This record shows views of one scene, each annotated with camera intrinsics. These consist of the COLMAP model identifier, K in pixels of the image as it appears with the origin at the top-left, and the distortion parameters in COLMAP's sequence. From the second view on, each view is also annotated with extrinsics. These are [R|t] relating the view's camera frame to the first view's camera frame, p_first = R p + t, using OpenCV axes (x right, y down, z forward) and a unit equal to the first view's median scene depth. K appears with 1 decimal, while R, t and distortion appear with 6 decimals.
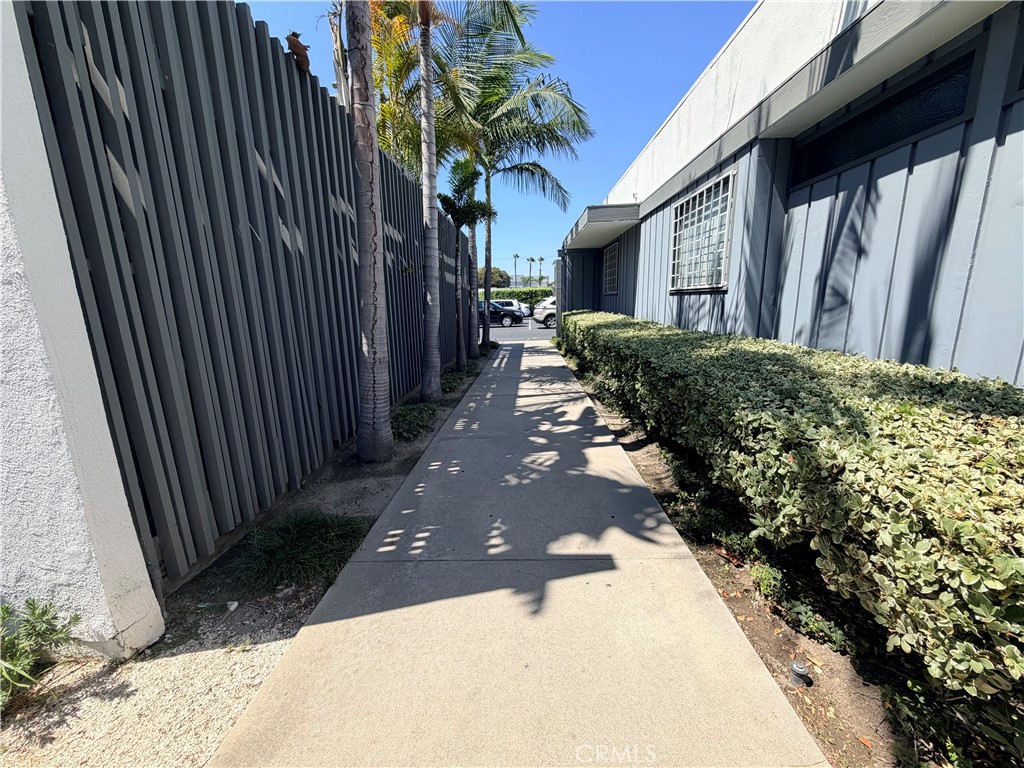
lens RADIAL K [[408.8, 0, 512.0], [0, 408.8, 384.0], [0, 0, 1]] dist [-0.000802, -0.000239]
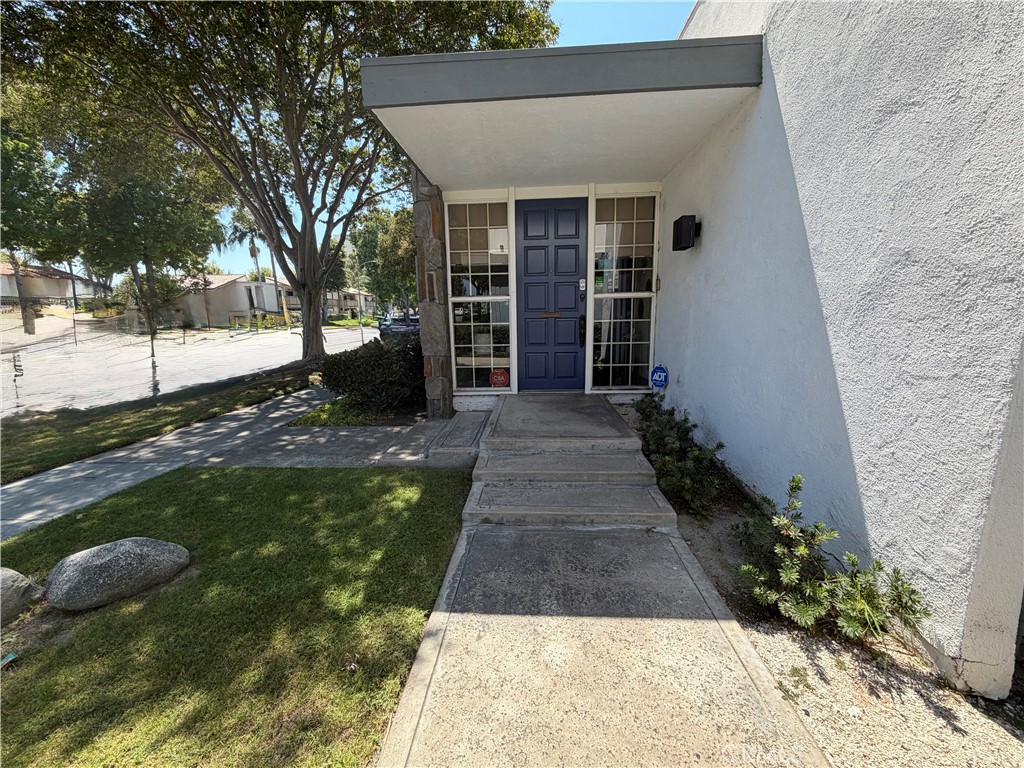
lens RADIAL K [[408.8, 0, 512.0], [0, 408.8, 384.0], [0, 0, 1]] dist [-0.000802, -0.000239]
pose [[-0.021945, 0.190953, -0.981354, -0.158505], [-0.187978, 0.963295, 0.191643, 0.026942], [0.981928, 0.188678, 0.014756, -0.131652]]
